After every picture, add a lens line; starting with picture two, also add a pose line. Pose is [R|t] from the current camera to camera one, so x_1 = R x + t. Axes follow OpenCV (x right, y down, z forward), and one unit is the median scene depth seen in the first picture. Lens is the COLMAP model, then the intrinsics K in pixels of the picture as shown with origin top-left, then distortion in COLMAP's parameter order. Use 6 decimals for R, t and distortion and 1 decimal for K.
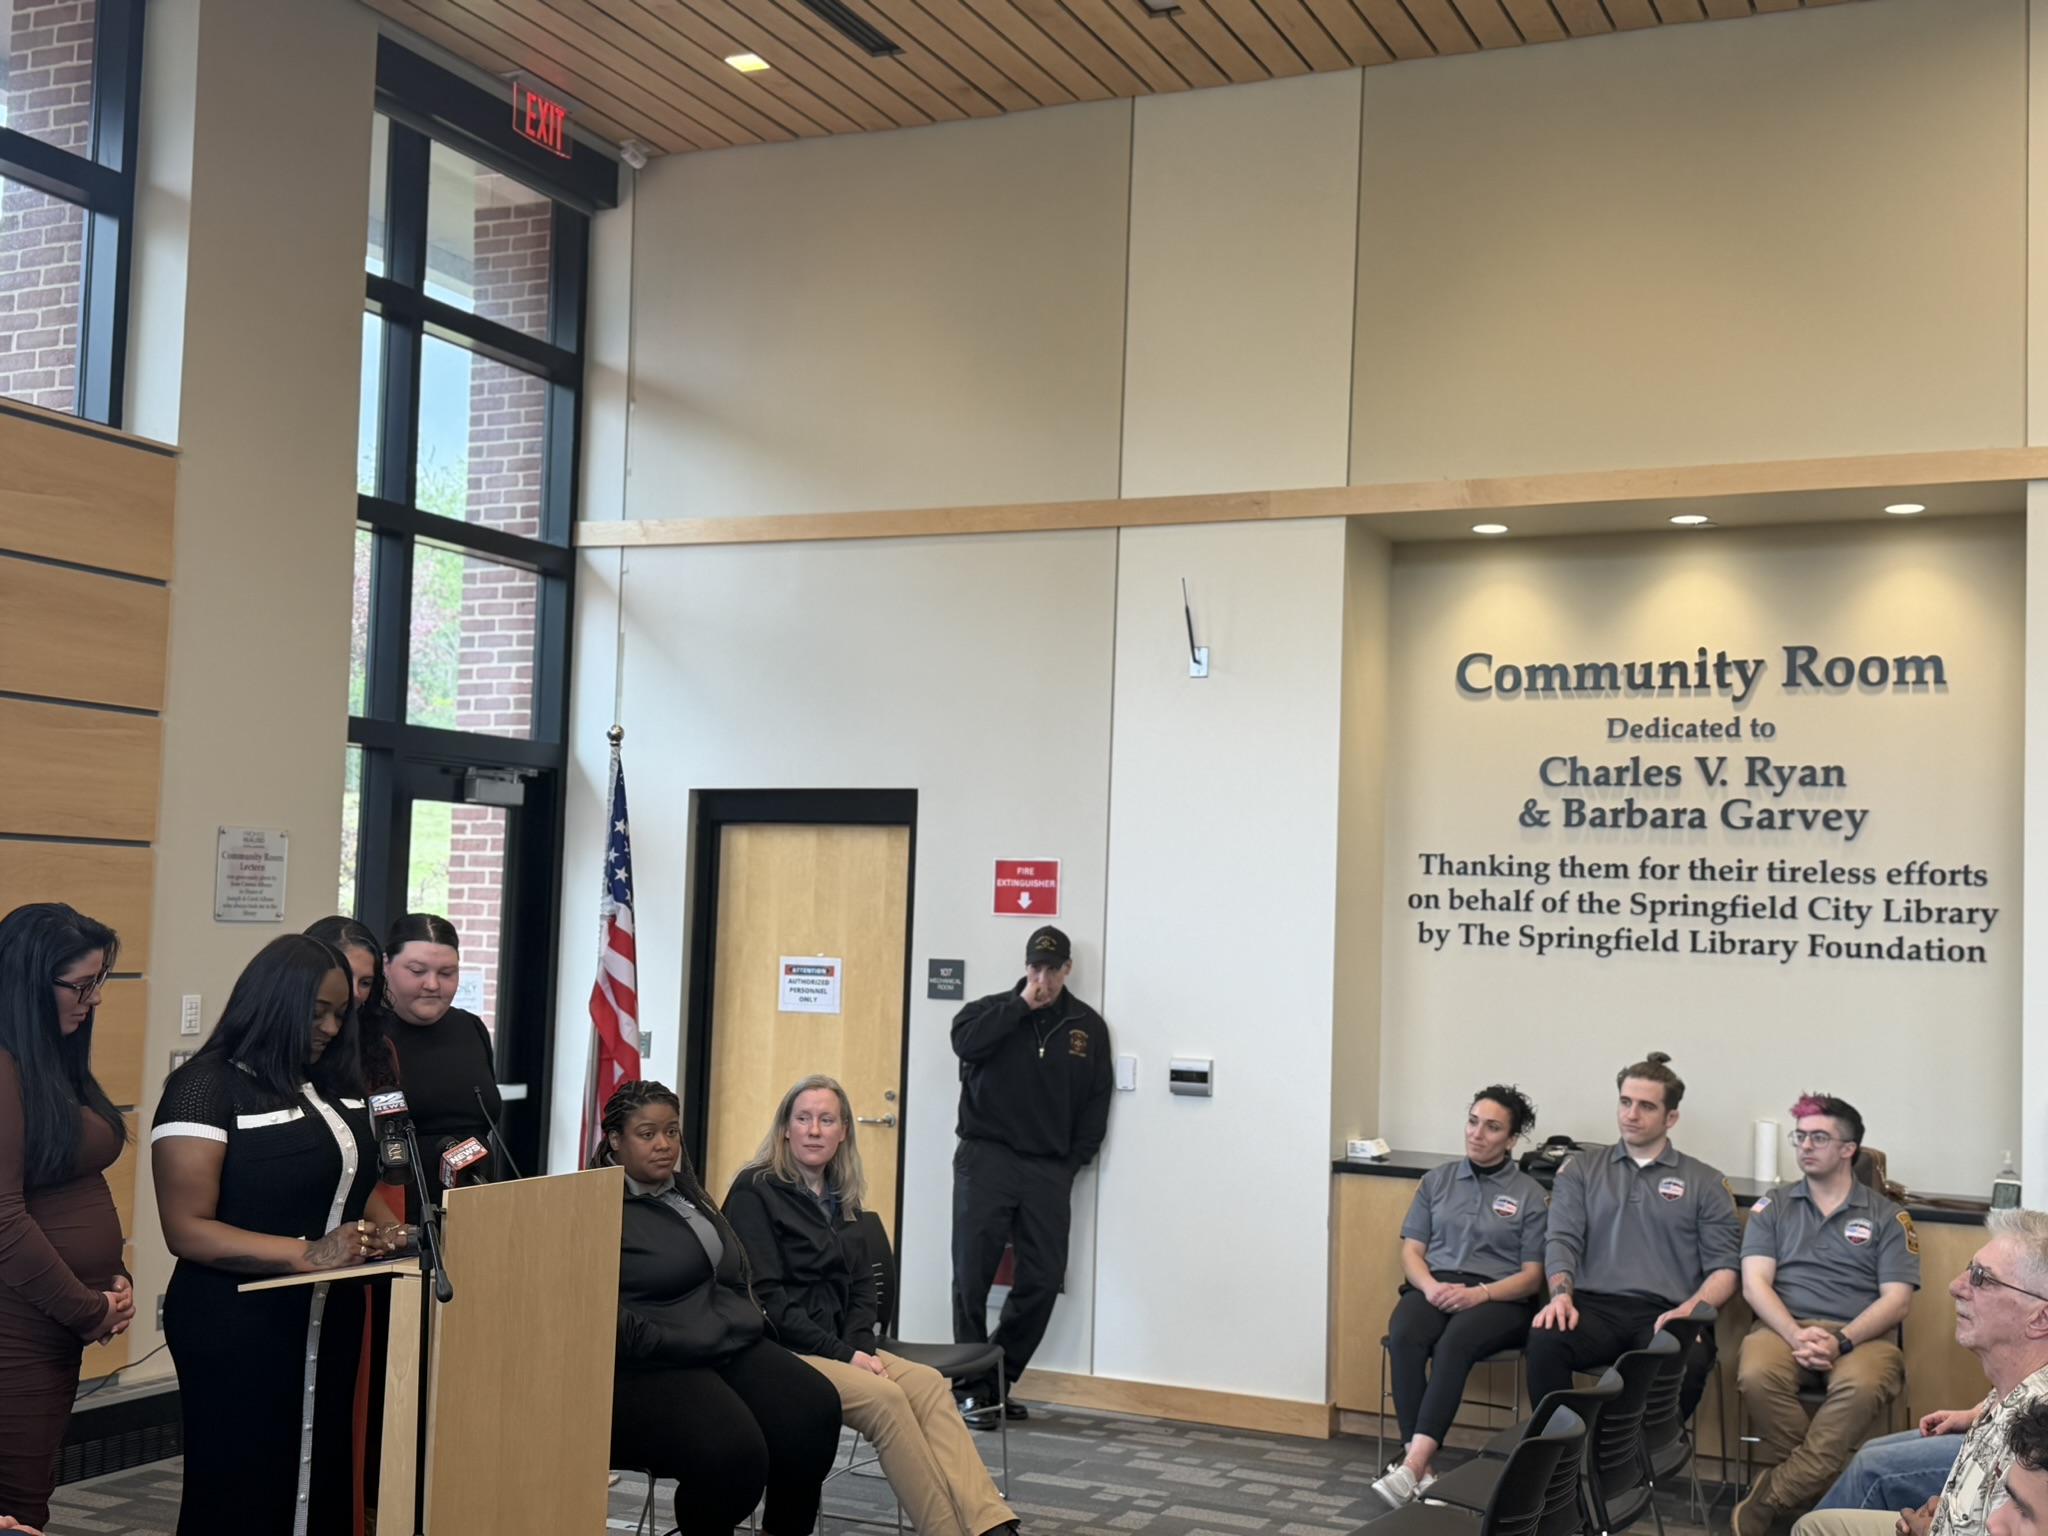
lens RADIAL K [[2326.2, 0, 1024.6], [0, 2326.2, 778.8], [0, 0, 1]] dist [0.184567, -0.365566]
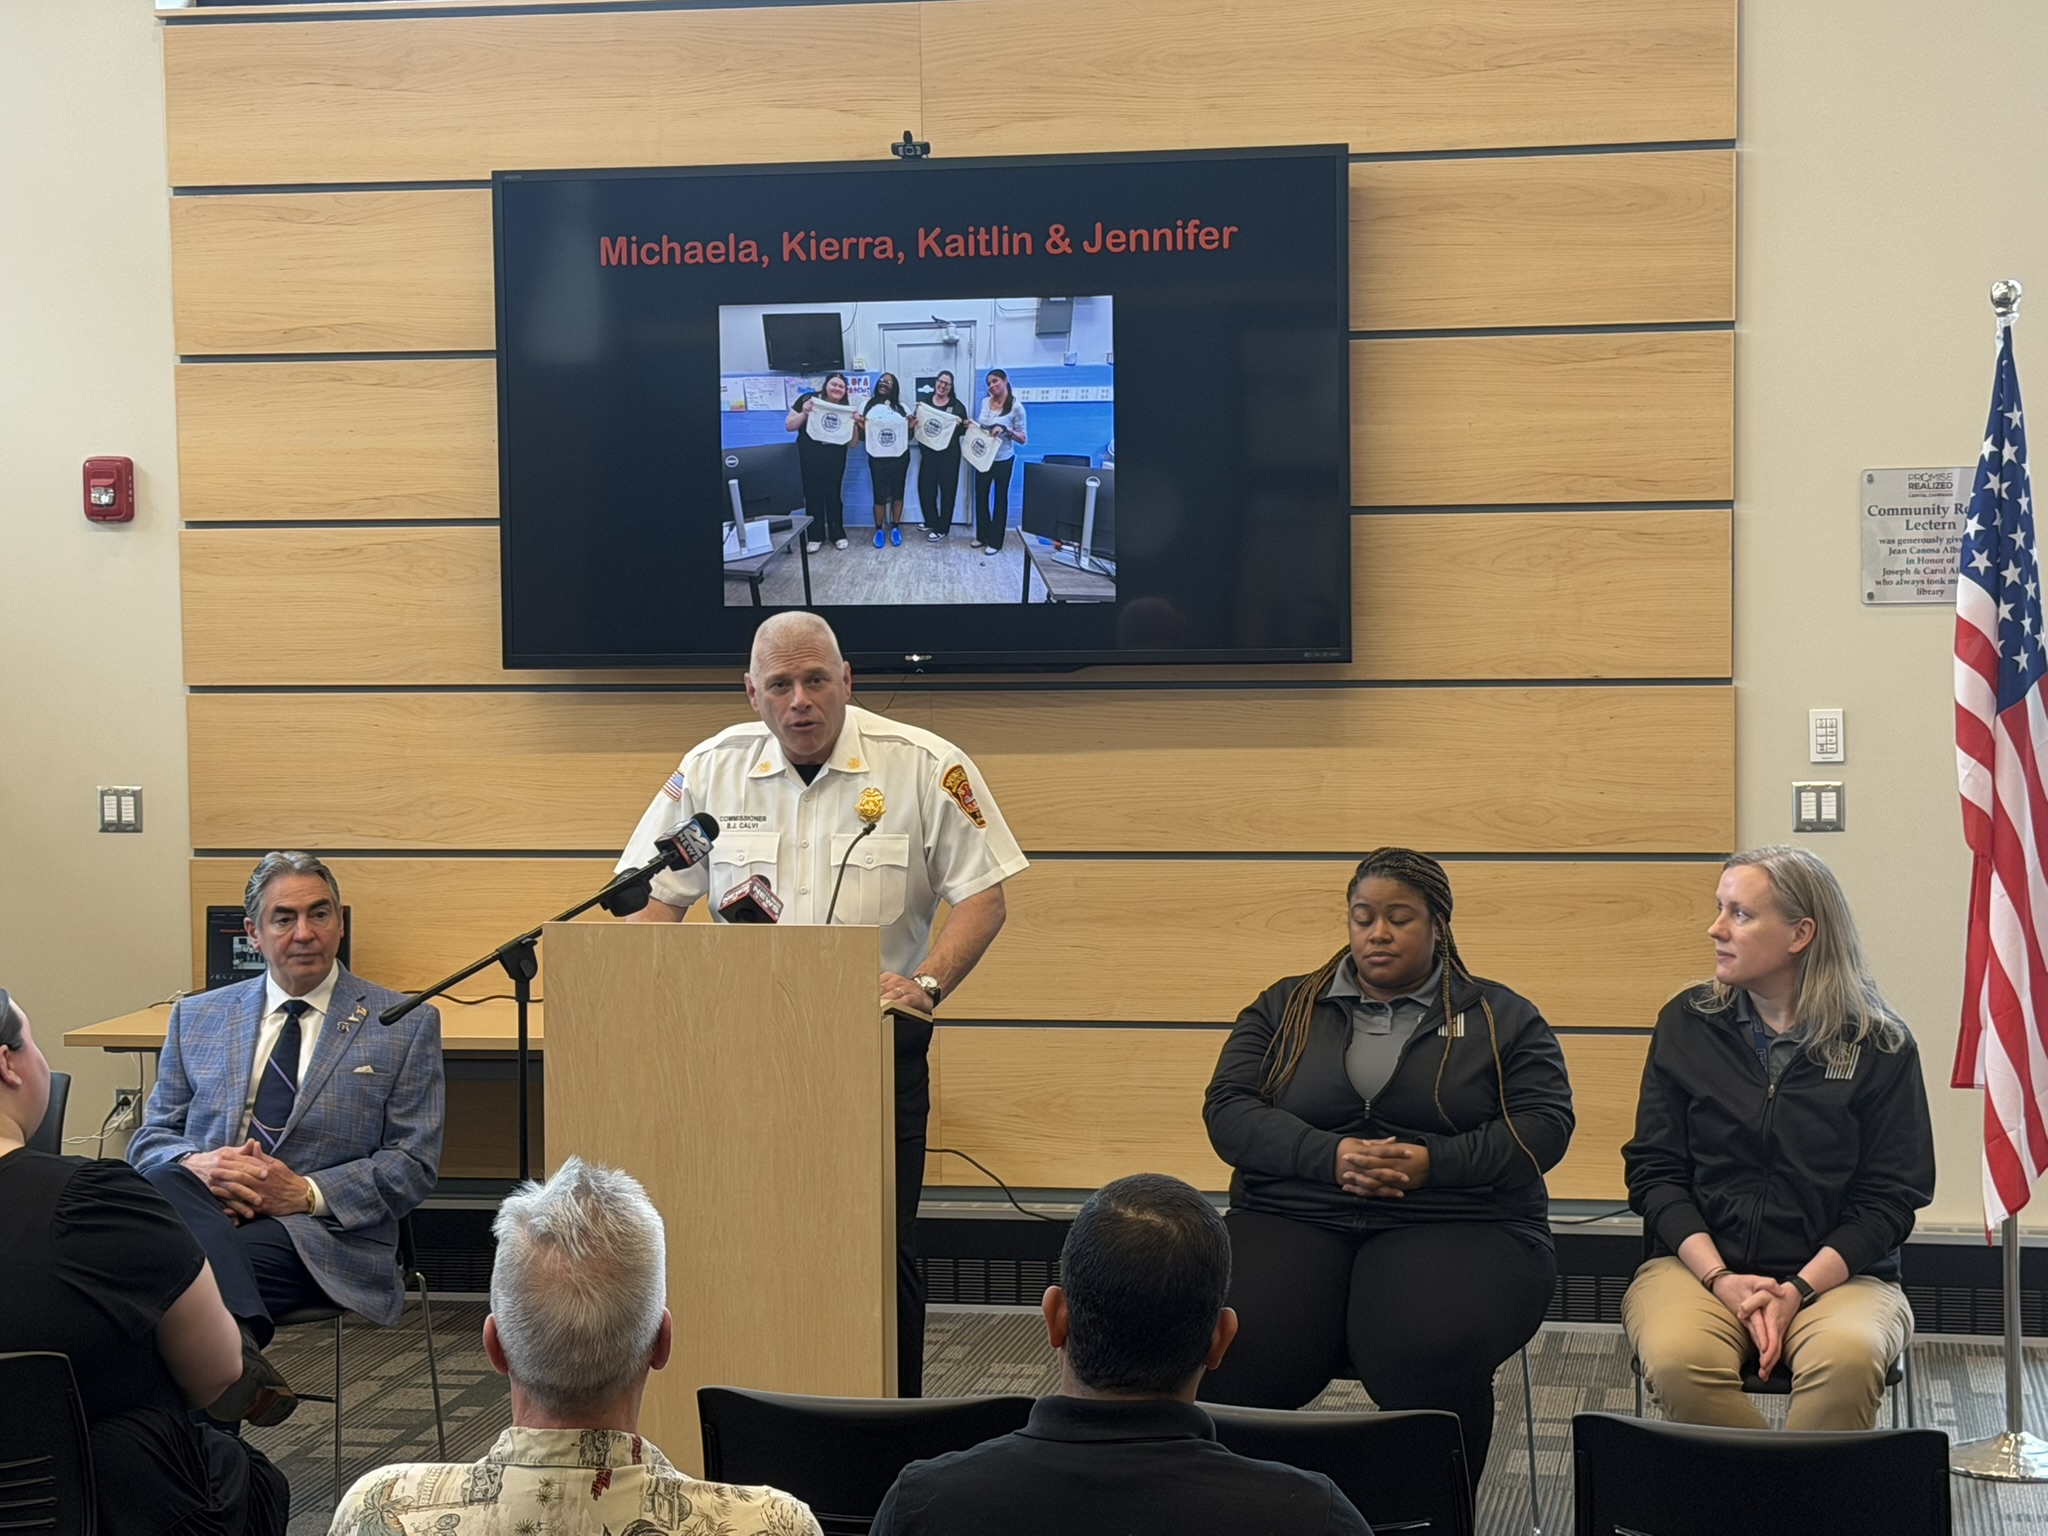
lens RADIAL K [[3976.2, 0, 1035.5], [0, 3976.2, 773.5], [0, 0, 1]] dist [0.092300, 0.437911]
pose [[0.230128, 0.027122, -0.972782, 0.680755], [0.082806, 0.995440, 0.047343, 0.029542], [0.969631, -0.091447, 0.226833, 0.429256]]
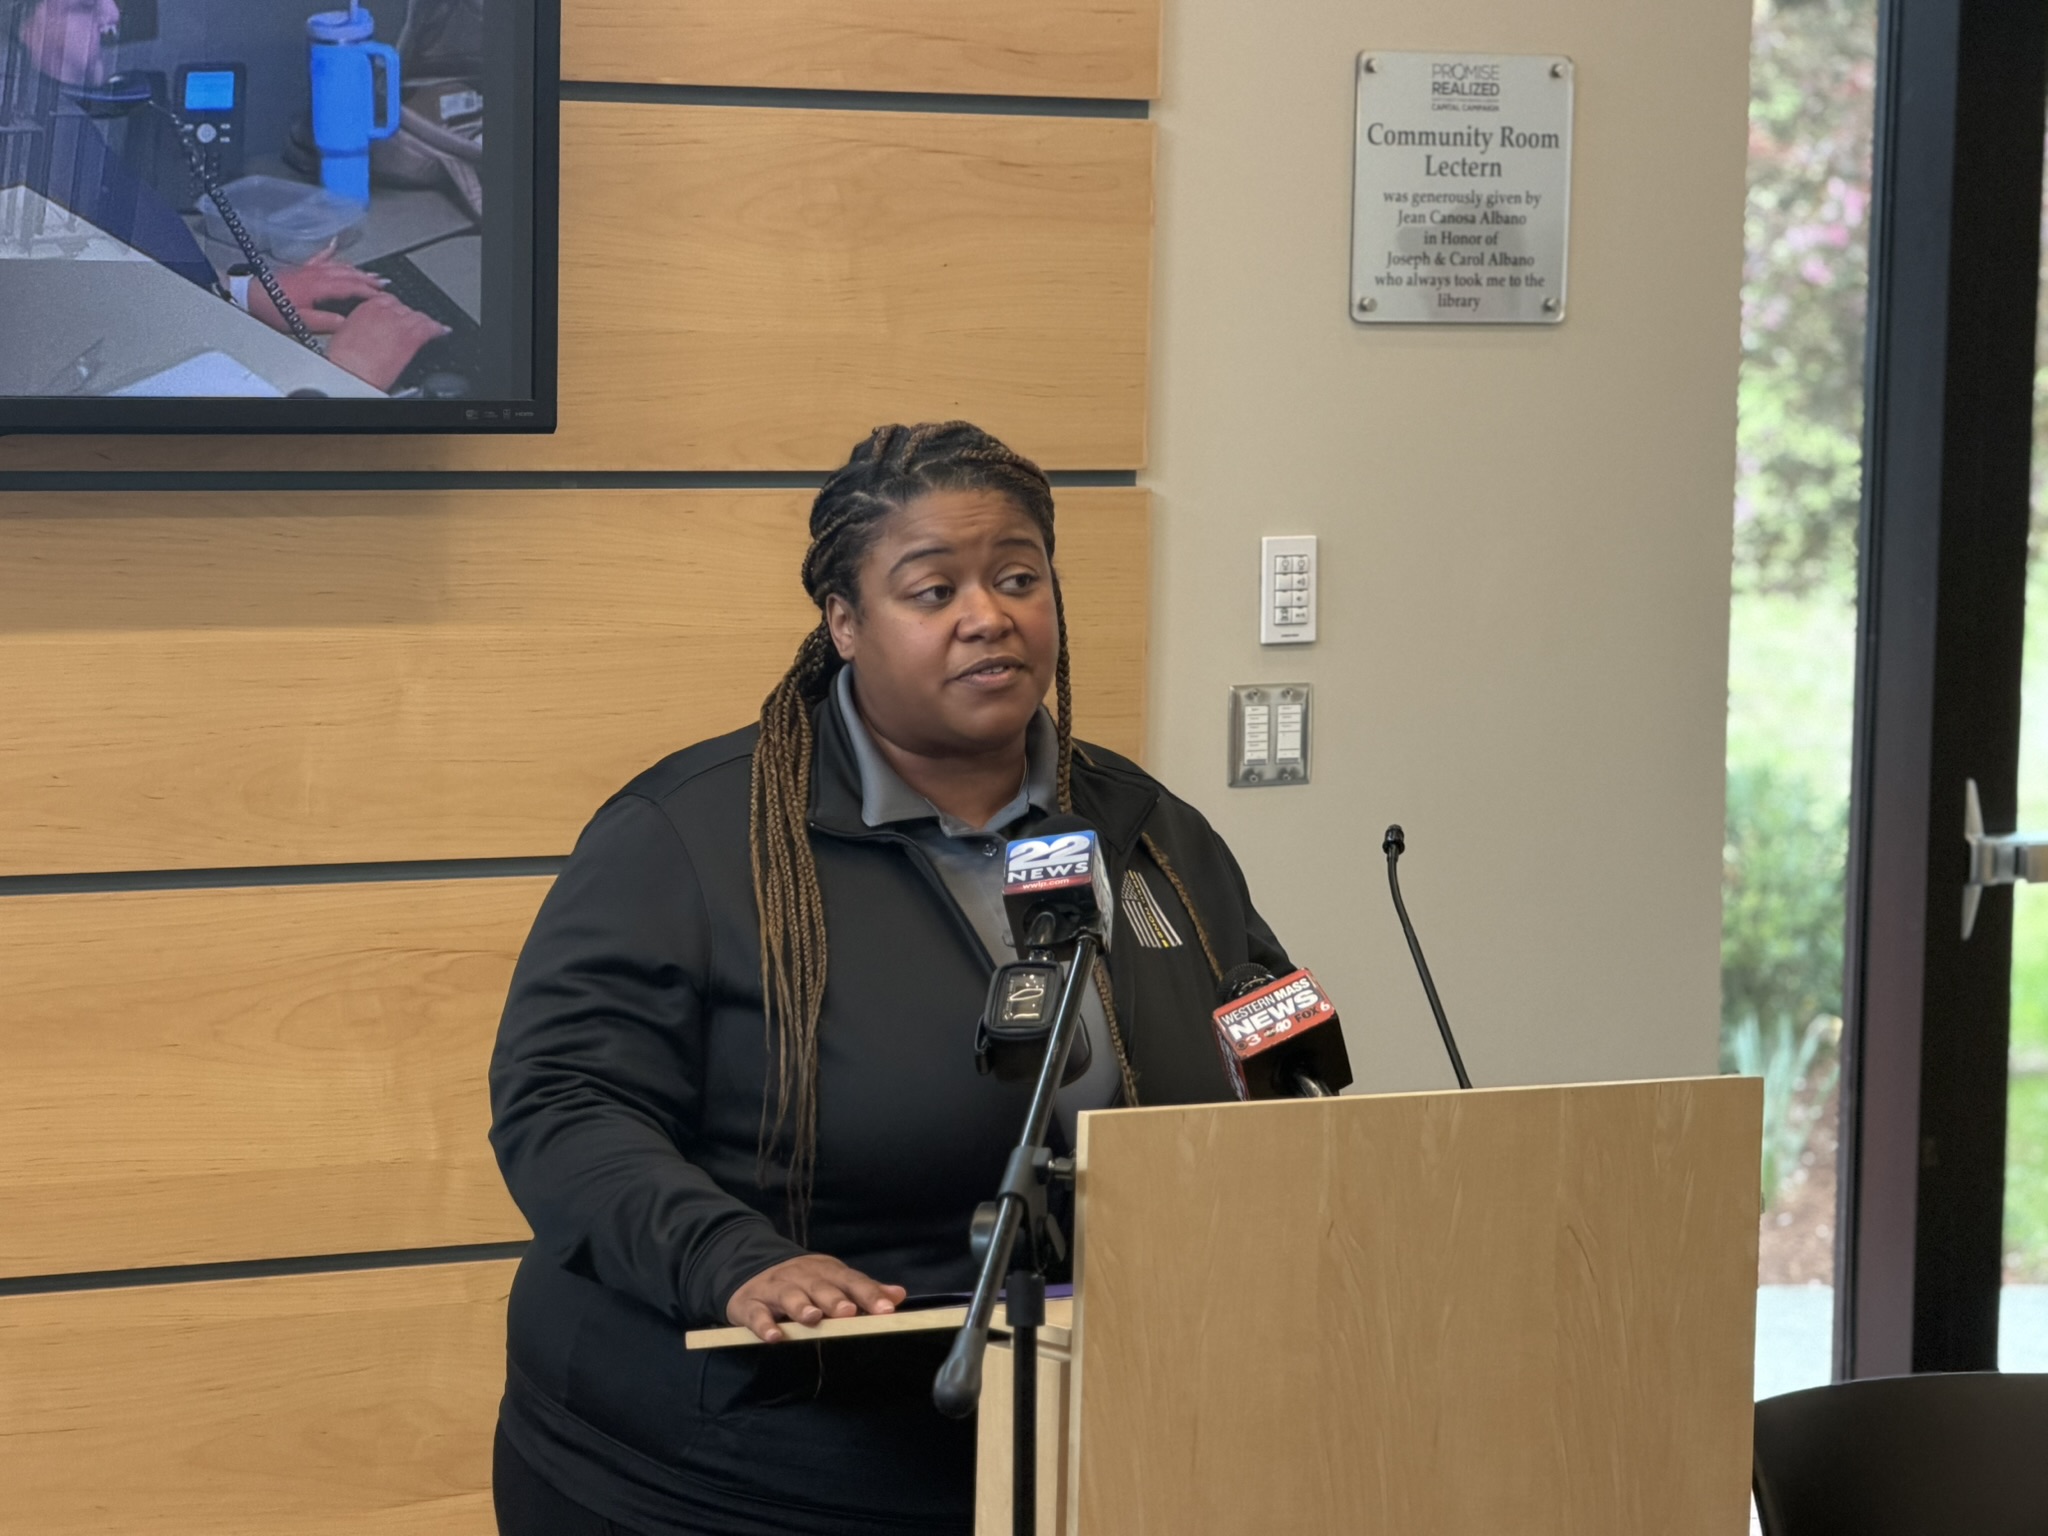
lens RADIAL K [[7447.3, 0, 1022.5], [0, 7447.3, 772.6], [0, 0, 1]] dist [0.113554, 4.159444]
pose [[0.857223, 0.028772, -0.514142, 0.164678], [0.036399, 0.992555, 0.116232, -0.003595], [0.513658, -0.118351, 0.849793, 0.025506]]
